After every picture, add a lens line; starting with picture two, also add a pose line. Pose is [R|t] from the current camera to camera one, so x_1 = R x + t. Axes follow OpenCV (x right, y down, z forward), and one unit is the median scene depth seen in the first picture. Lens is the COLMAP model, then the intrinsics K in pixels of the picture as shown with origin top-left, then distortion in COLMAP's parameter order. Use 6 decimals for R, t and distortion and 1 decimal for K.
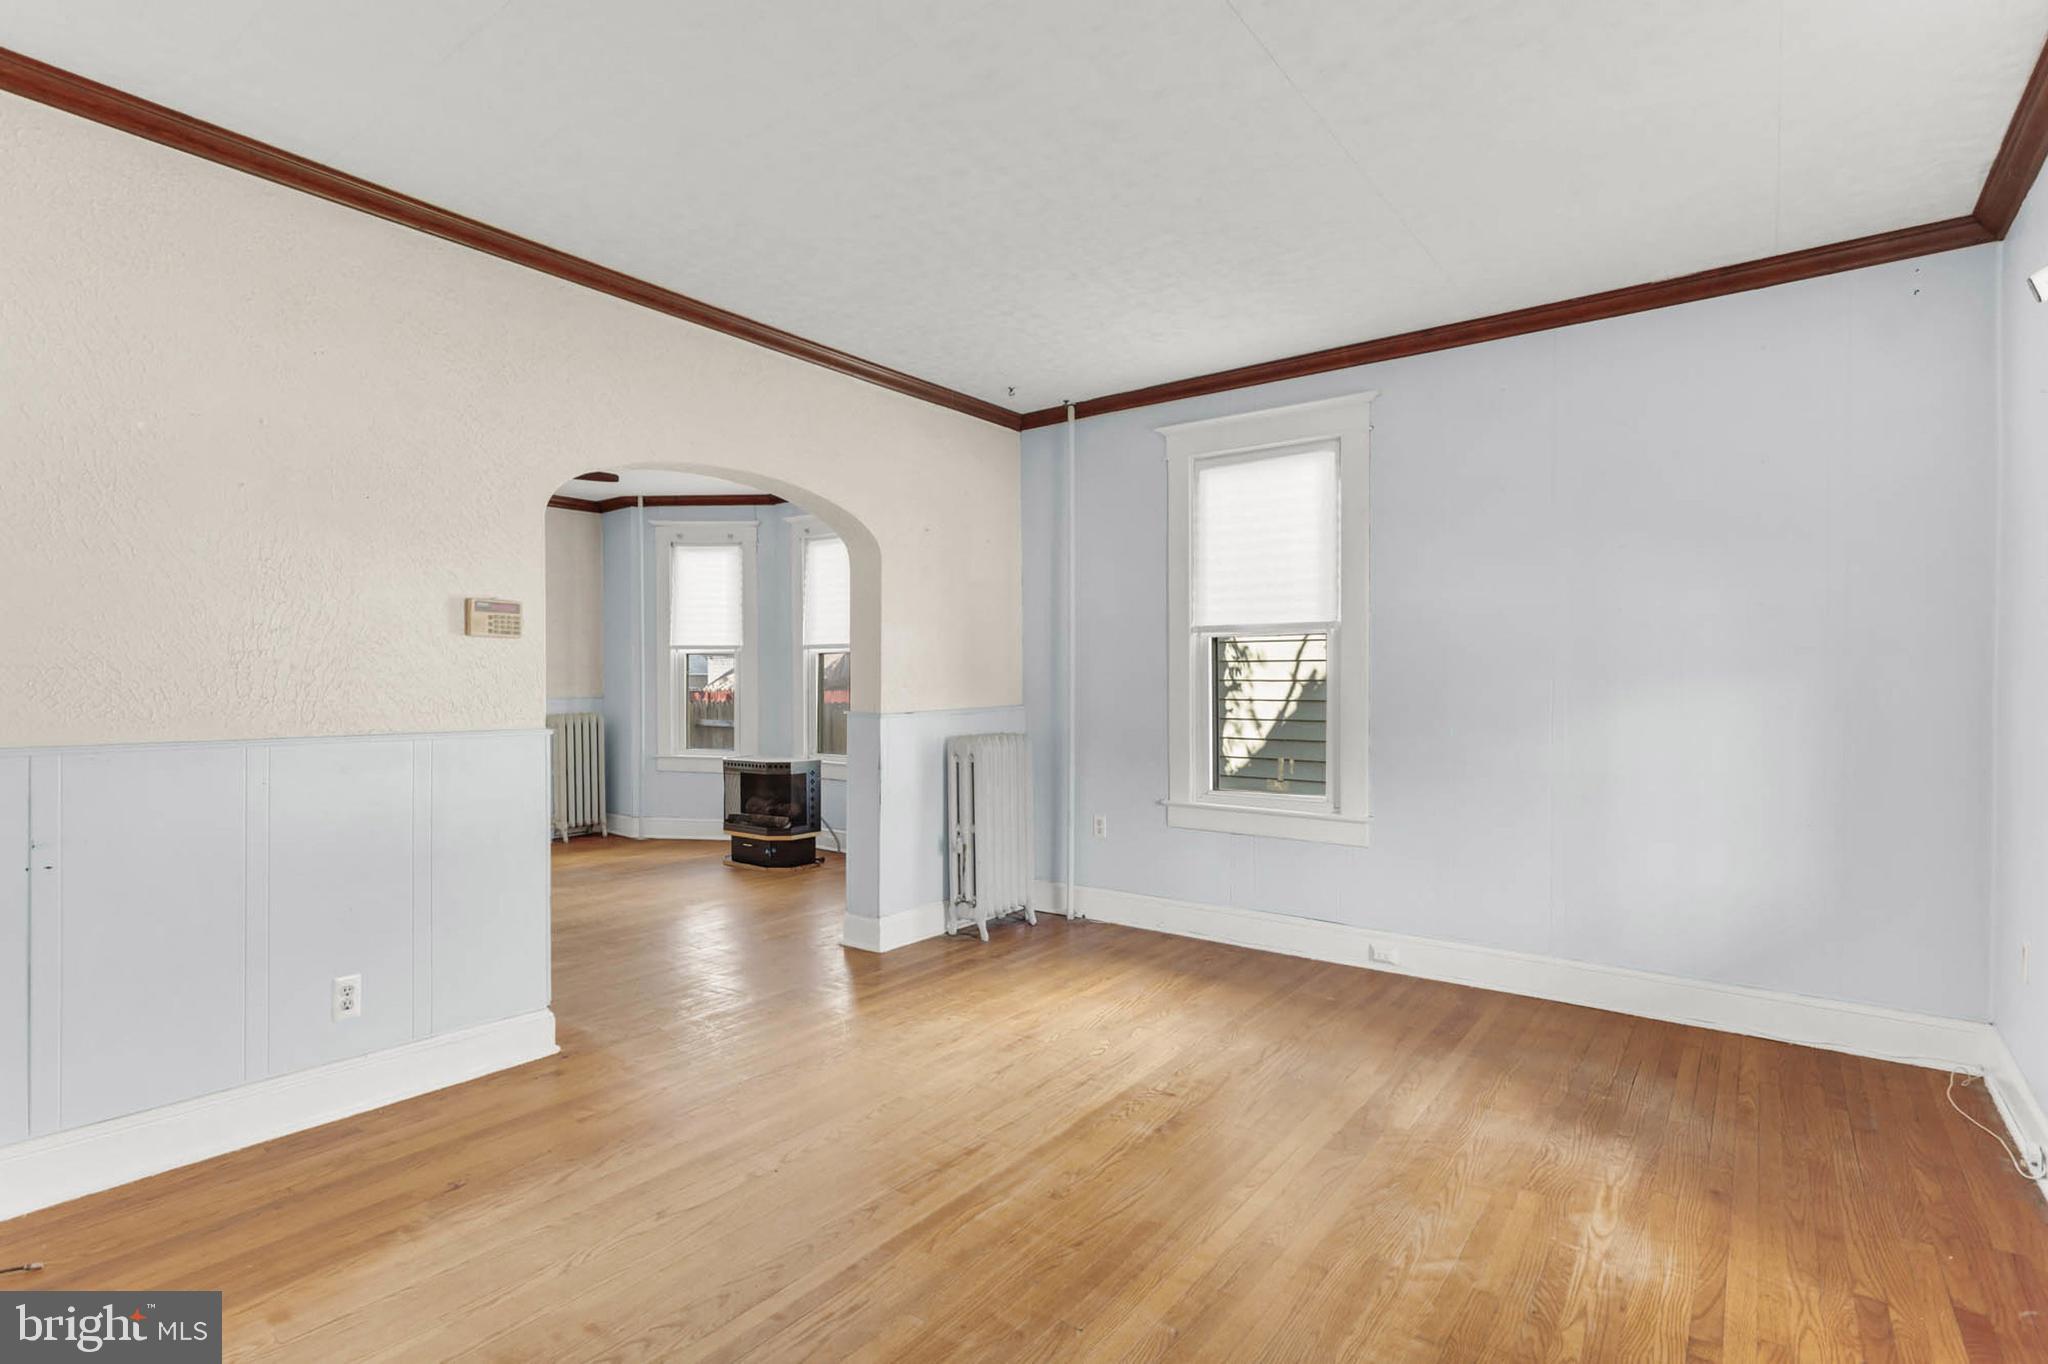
lens RADIAL K [[976.2, 0, 1033.4], [0, 976.2, 700.9], [0, 0, 1]] dist [0.000958, 0.001127]
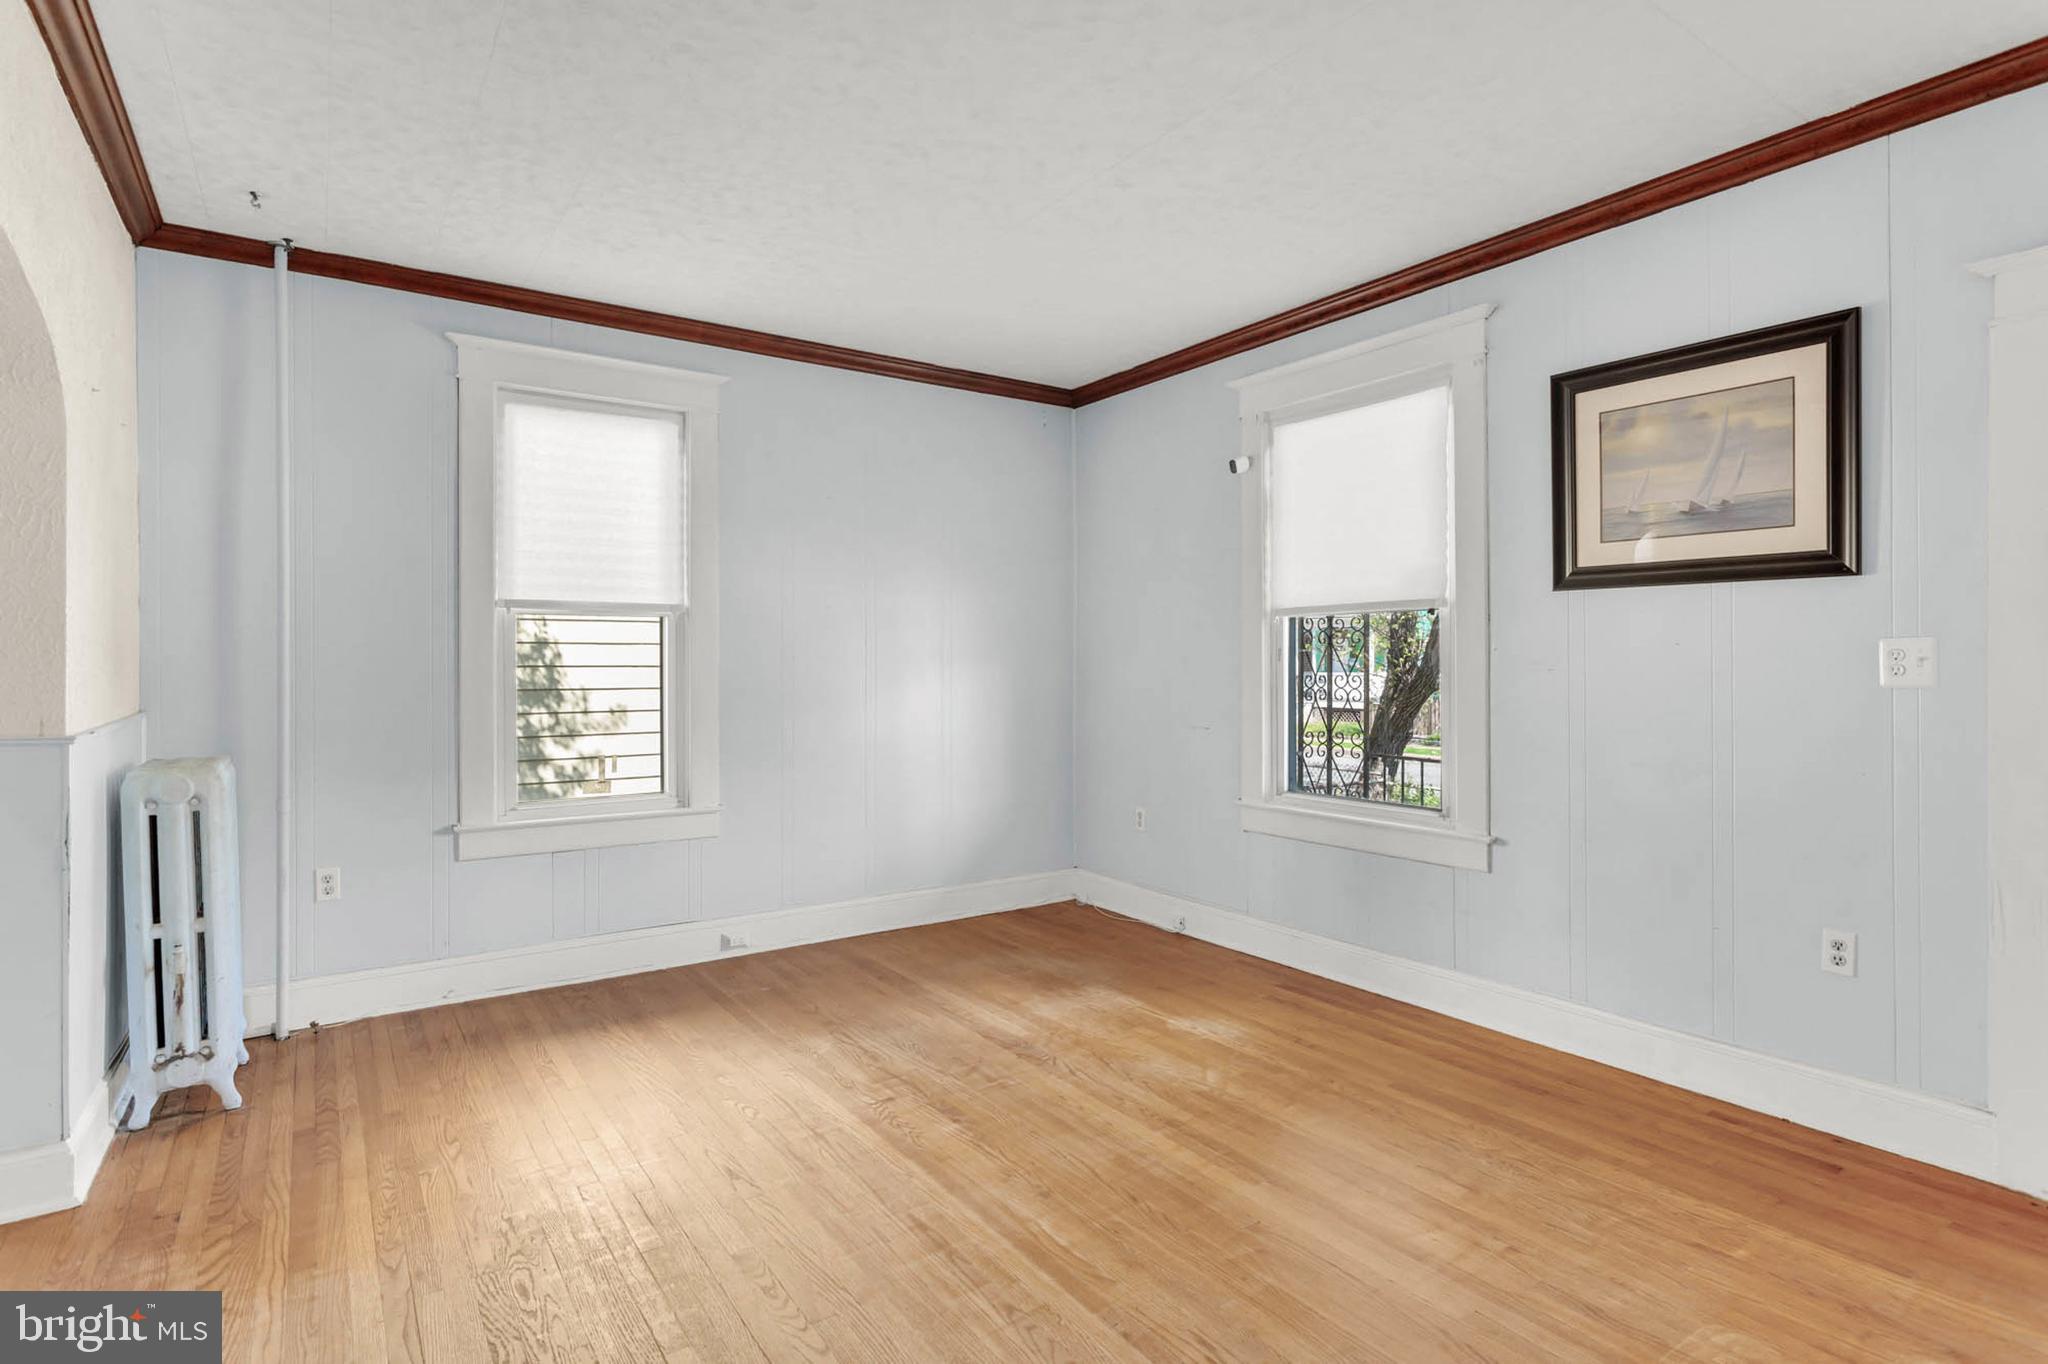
lens RADIAL K [[1004.1, 0, 1021.4], [0, 1004.1, 670.5], [0, 0, 1]] dist [-0.002230, 0.000841]
pose [[0.321669, -0.005299, 0.946837, -0.604738], [0.022287, 0.999750, -0.001977, -0.009985], [-0.946590, 0.021738, 0.321707, 0.446746]]
